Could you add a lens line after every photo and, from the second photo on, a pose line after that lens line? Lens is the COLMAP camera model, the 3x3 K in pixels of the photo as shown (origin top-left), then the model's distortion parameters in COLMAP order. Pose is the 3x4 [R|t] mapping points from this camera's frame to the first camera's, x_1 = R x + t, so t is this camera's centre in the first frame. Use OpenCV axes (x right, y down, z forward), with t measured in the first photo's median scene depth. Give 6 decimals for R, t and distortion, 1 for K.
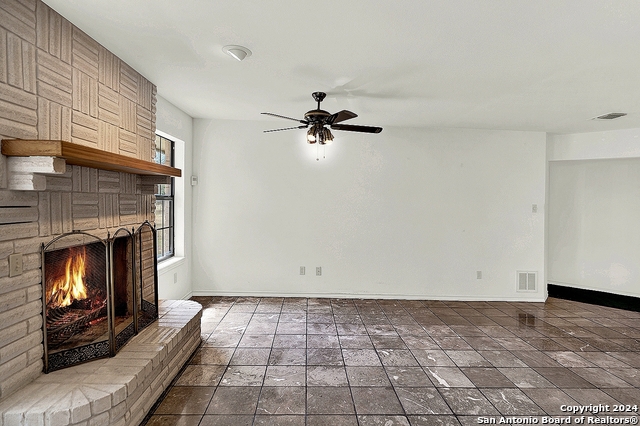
lens RADIAL K [[329.7, 0, 316.6], [0, 329.7, 214.7], [0, 0, 1]] dist [-0.007393, 0.000757]
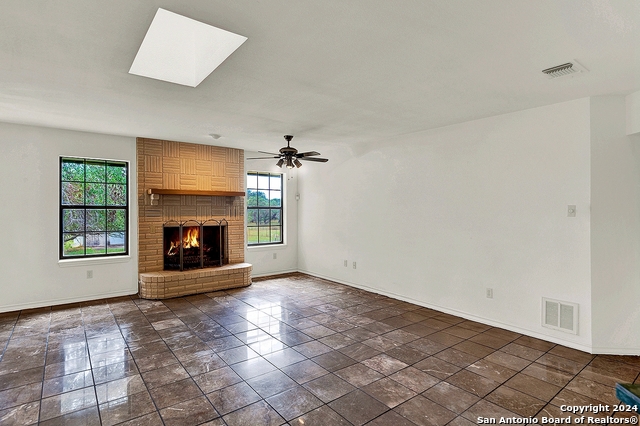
lens RADIAL K [[329.7, 0, 314.8], [0, 329.7, 209.7], [0, 0, 1]] dist [-0.007393, 0.000757]
pose [[0.583694, -0.019330, -0.811743, 1.354337], [-0.025414, 0.998792, -0.042058, 0.031889], [0.811576, 0.045178, 0.582498, 0.236712]]
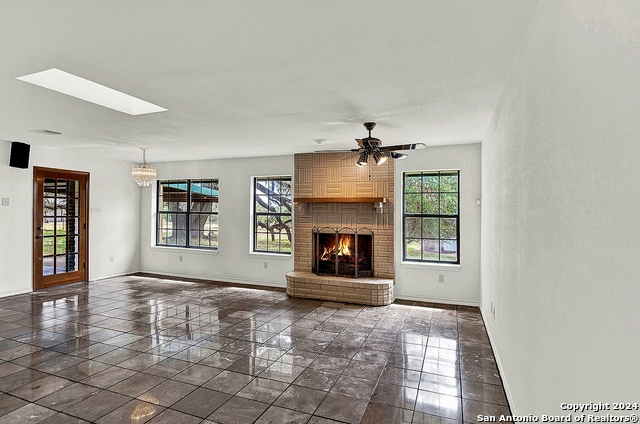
lens RADIAL K [[329.7, 0, 315.4], [0, 329.7, 220.7], [0, 0, 1]] dist [-0.007393, 0.000757]
pose [[-0.388596, -0.013885, -0.921304, 1.222231], [-0.063405, 0.997919, 0.011704, -0.020572], [0.919224, 0.062963, -0.388667, 1.334623]]
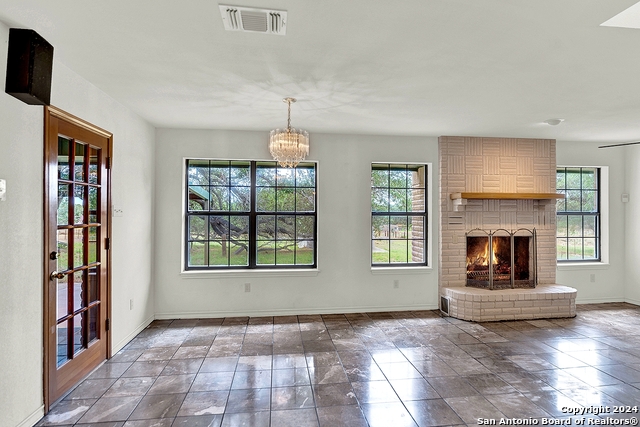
lens RADIAL K [[329.7, 0, 317.2], [0, 329.7, 217.6], [0, 0, 1]] dist [-0.007393, 0.000757]
pose [[0.084223, -0.015313, -0.996329, 0.937291], [-0.040388, 0.999008, -0.018769, 0.039192], [0.995628, 0.041821, 0.083520, -0.198385]]
